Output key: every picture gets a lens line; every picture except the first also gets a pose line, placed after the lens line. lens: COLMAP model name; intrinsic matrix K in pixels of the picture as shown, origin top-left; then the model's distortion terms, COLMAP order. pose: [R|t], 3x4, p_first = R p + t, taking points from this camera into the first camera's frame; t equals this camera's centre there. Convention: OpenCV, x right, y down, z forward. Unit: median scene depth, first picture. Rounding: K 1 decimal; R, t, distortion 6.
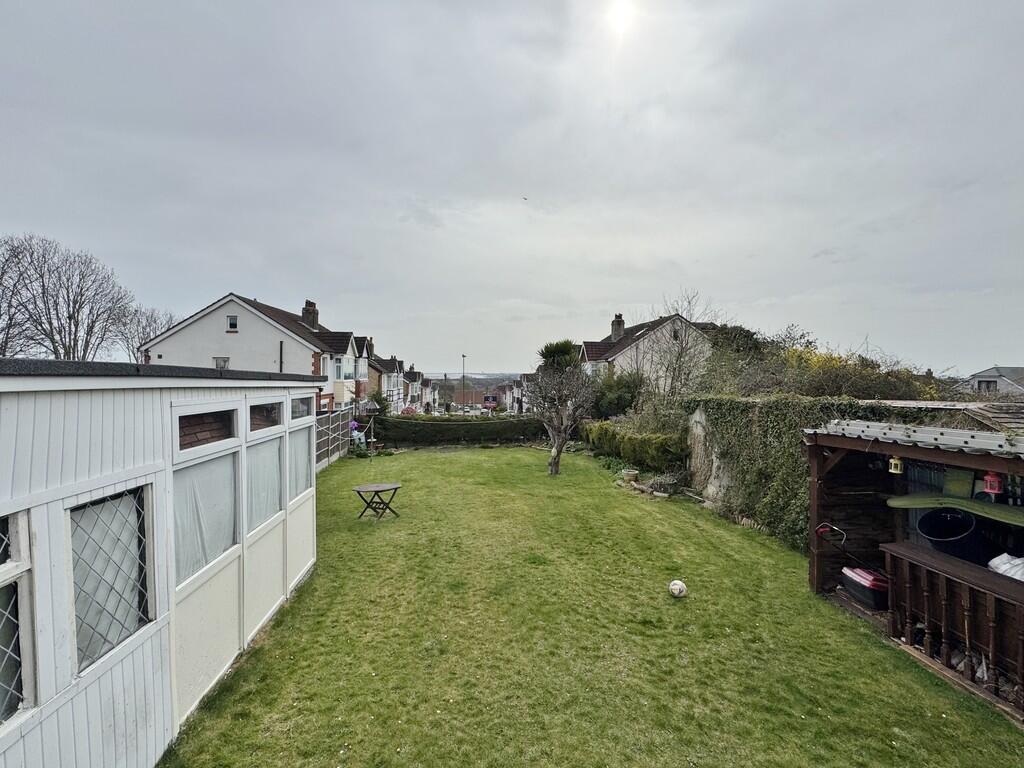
lens RADIAL K [[438.0, 0, 512.0], [0, 438.0, 384.0], [0, 0, 1]] dist [-0.001401, -0.000309]
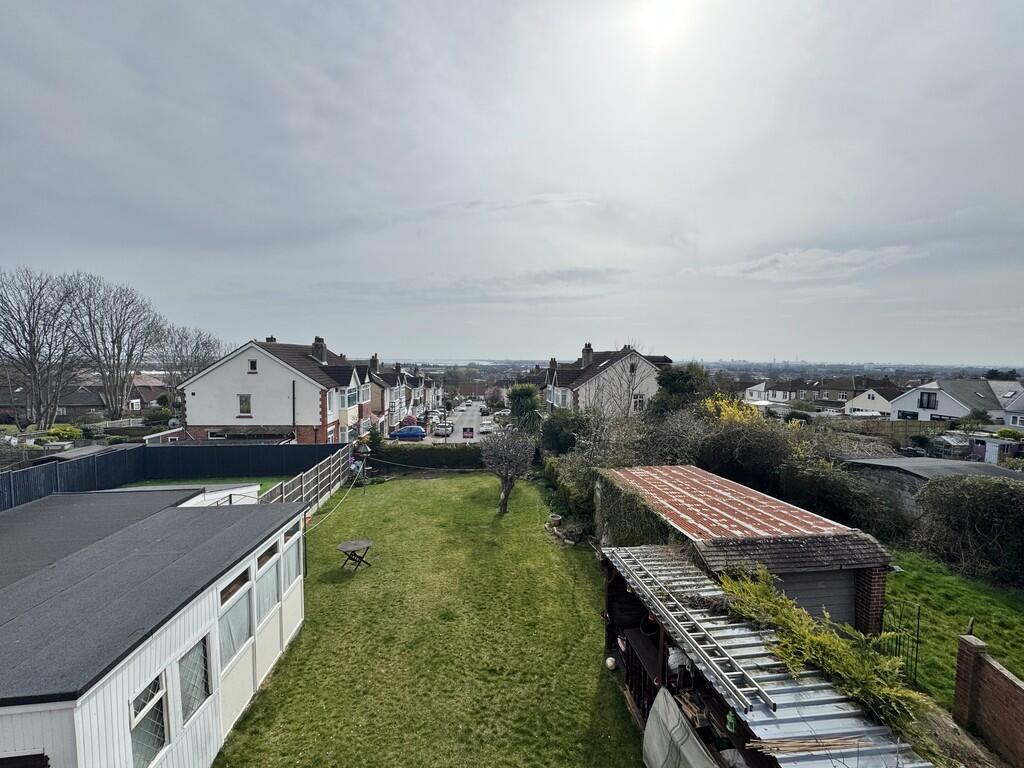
lens RADIAL K [[411.6, 0, 512.0], [0, 411.6, 384.0], [0, 0, 1]] dist [-0.001789, 0.000004]
pose [[0.999923, 0.002706, -0.012080, 0.324634], [-0.002280, 0.999381, 0.035095, -0.507262], [0.012167, -0.035065, 0.999311, -0.453786]]
